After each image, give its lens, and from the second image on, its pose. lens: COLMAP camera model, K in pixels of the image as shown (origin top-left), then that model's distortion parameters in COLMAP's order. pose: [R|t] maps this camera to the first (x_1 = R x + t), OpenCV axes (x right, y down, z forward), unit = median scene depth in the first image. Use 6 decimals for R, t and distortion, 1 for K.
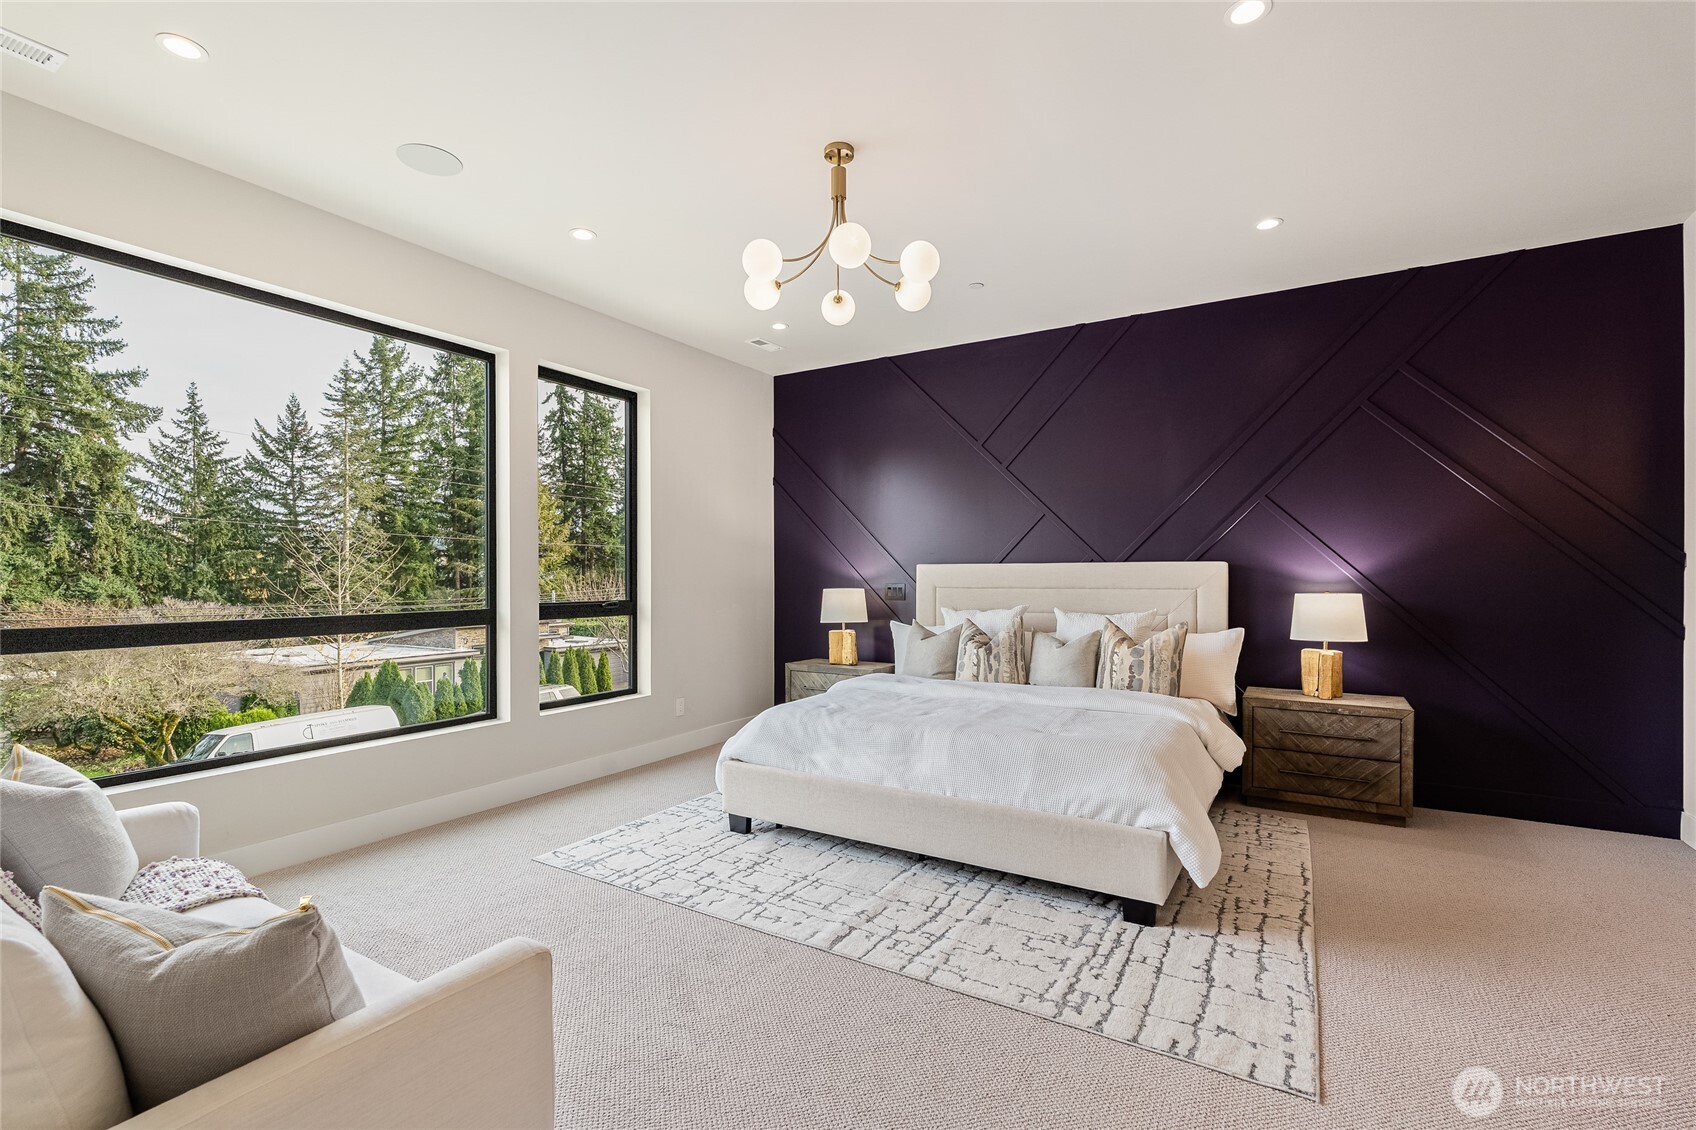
lens RADIAL K [[768.7, 0, 844.2], [0, 768.7, 572.5], [0, 0, 1]] dist [0.001571, -0.000517]
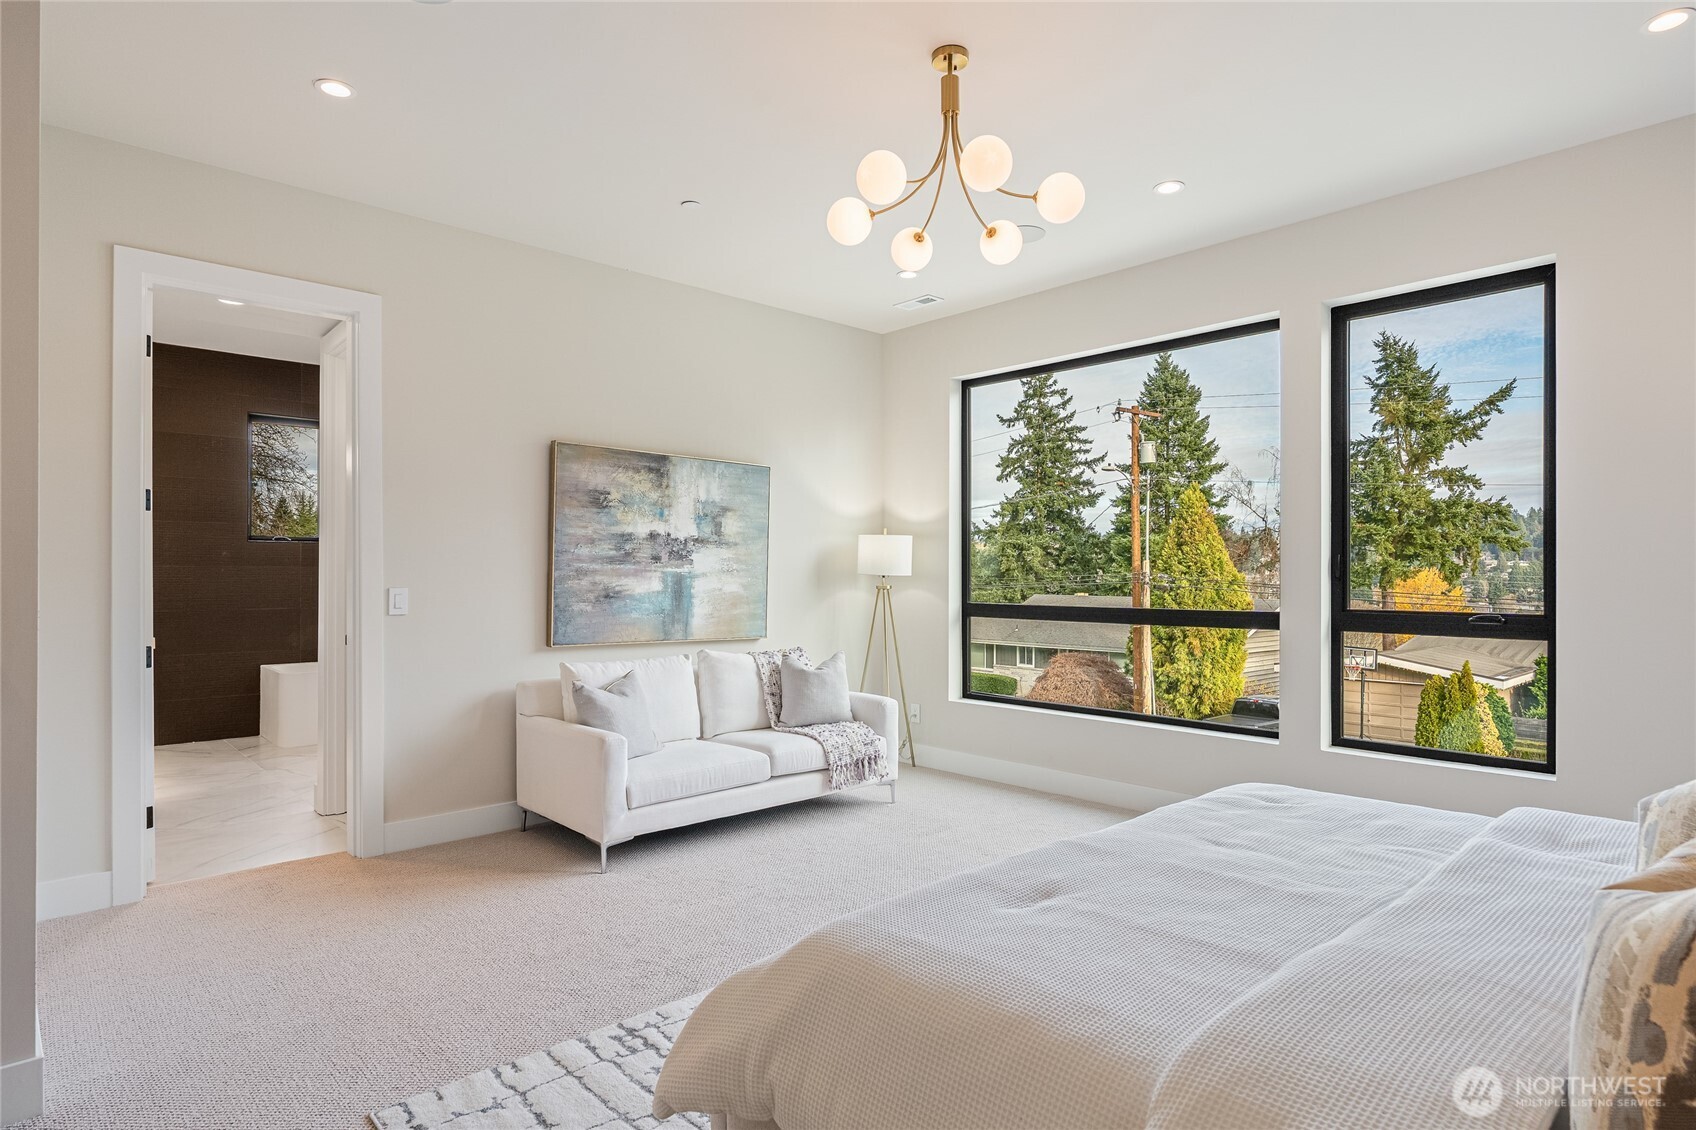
lens RADIAL K [[907.2, 0, 848.1], [0, 907.2, 561.5], [0, 0, 1]] dist [-0.002239, -0.000363]
pose [[-0.281941, 0.003903, -0.959424, 1.350613], [0.007887, 0.999967, 0.001750, -0.014018], [0.959399, -0.007074, -0.281962, 1.668745]]
